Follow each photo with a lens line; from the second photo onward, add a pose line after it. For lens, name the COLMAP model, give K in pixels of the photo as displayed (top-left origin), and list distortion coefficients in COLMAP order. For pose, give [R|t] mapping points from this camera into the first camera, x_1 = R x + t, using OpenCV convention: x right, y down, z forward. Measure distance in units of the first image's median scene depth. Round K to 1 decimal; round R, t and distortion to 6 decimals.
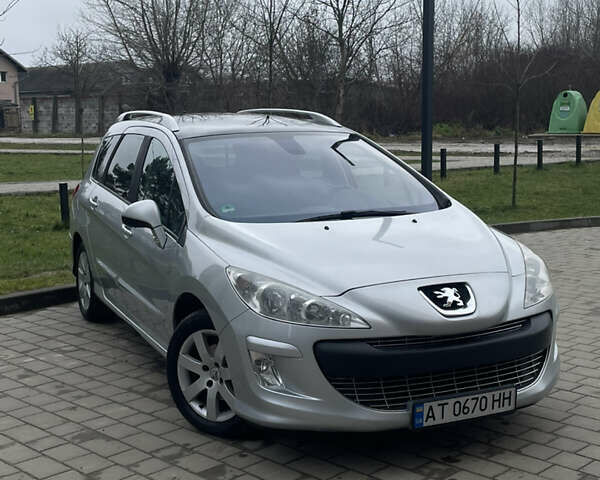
lens RADIAL K [[909.0, 0, 300.0], [0, 909.0, 240.0], [0, 0, 1]] dist [0.094925, -0.137896]
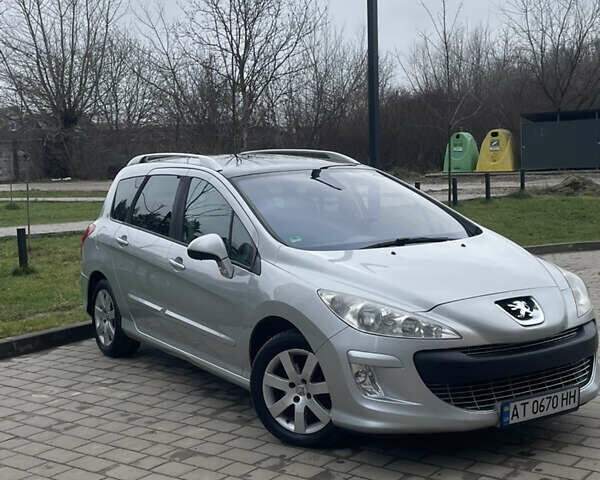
lens RADIAL K [[909.0, 0, 300.0], [0, 909.0, 240.0], [0, 0, 1]] dist [0.094925, -0.137896]
pose [[0.991332, -0.028045, 0.128354, -0.222159], [0.034111, 0.998390, -0.045311, 0.016821], [-0.126877, 0.049297, 0.990693, -0.084033]]
